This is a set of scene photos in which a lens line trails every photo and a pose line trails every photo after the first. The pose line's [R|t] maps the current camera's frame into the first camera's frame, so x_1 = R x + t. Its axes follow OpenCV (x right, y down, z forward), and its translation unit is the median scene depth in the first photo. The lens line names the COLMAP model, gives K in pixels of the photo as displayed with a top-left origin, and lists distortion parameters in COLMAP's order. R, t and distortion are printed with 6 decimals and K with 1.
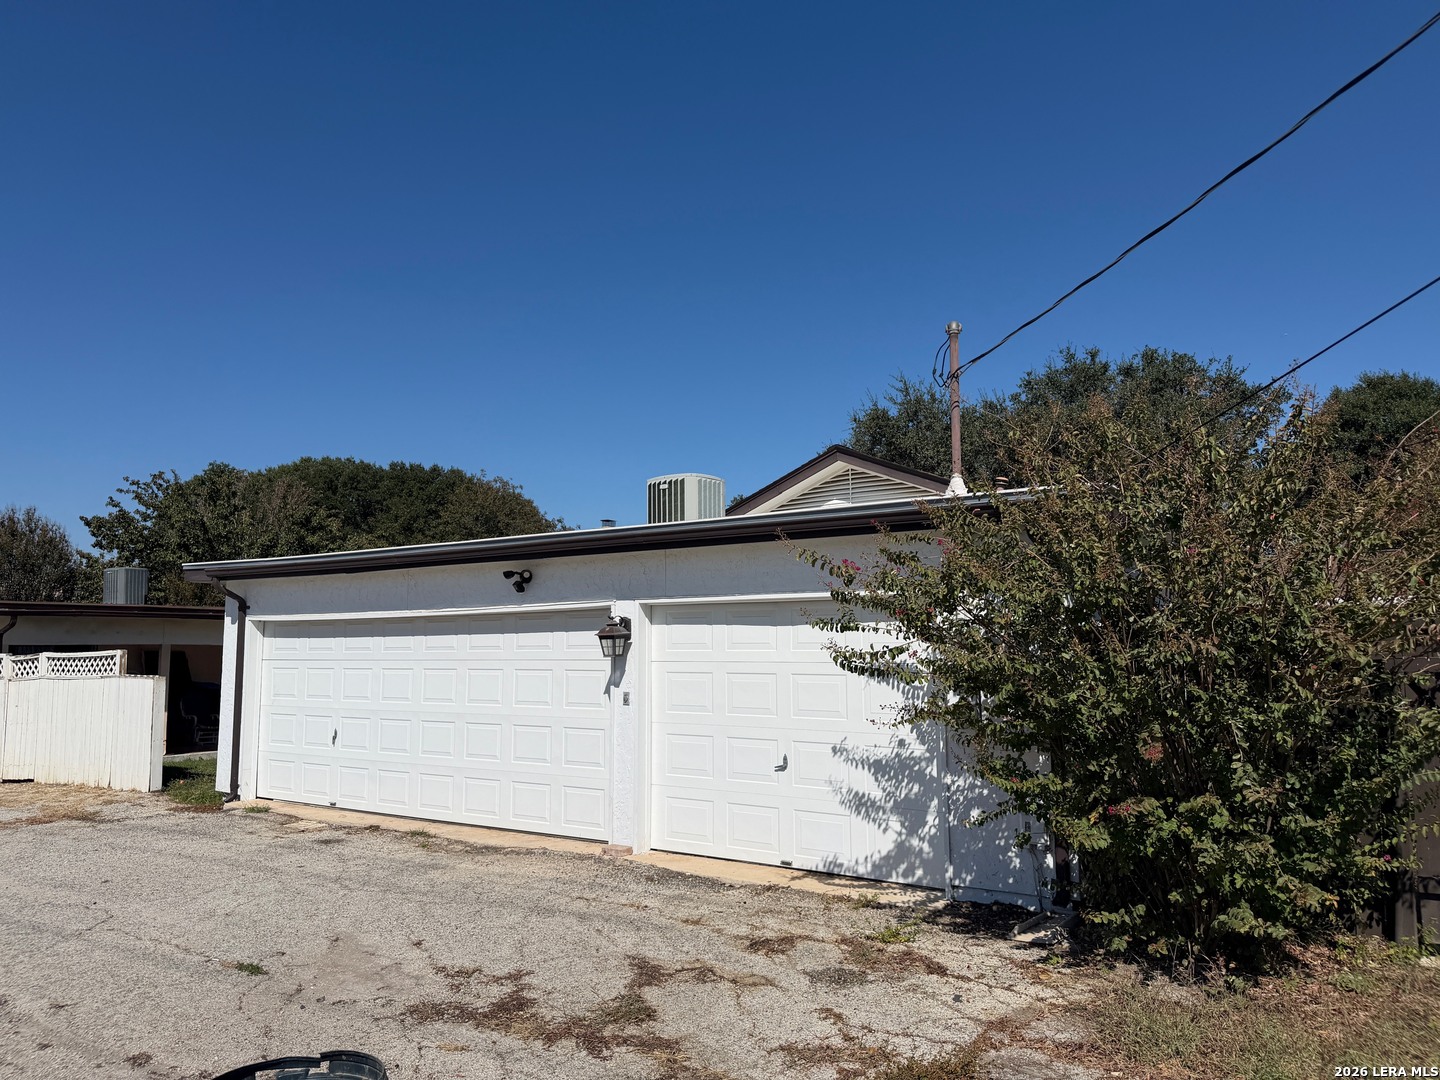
lens RADIAL K [[1044.8, 0, 720.0], [0, 1044.8, 540.0], [0, 0, 1]] dist [0.074140, -0.001602]
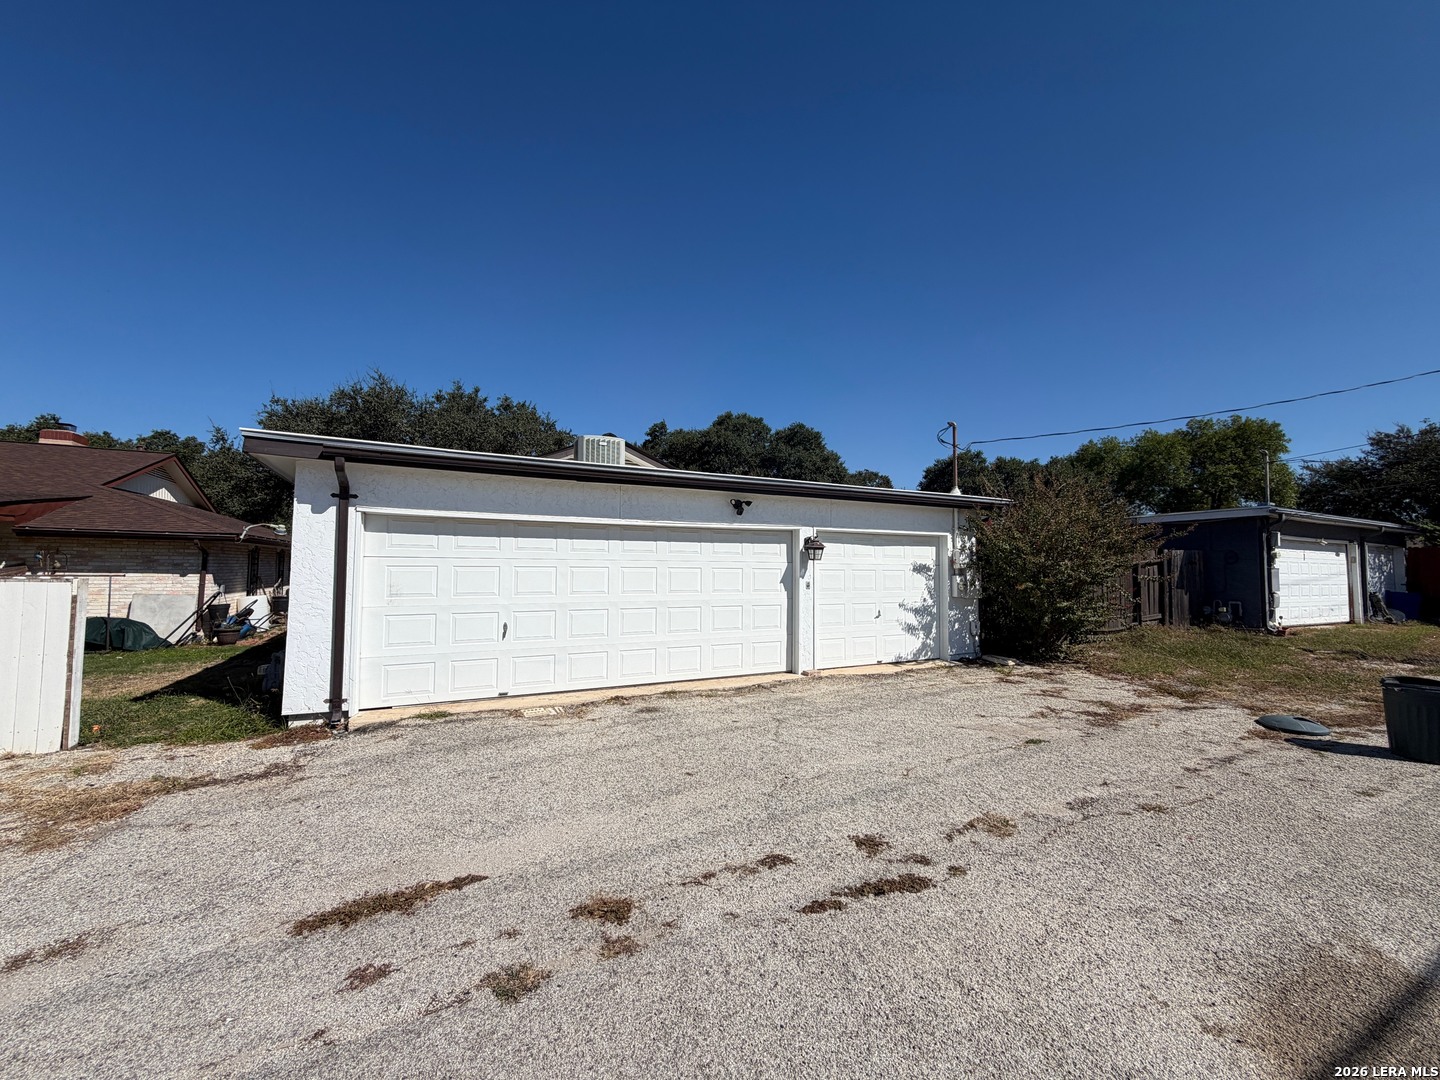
lens RADIAL K [[573.1, 0, 720.0], [0, 573.1, 540.0], [0, 0, 1]] dist [0.002441, 0.000118]
pose [[0.466349, 0.048687, 0.883260, -1.058787], [-0.101408, 0.994844, -0.001296, 0.102750], [-0.878769, -0.088965, 0.468882, 0.758118]]
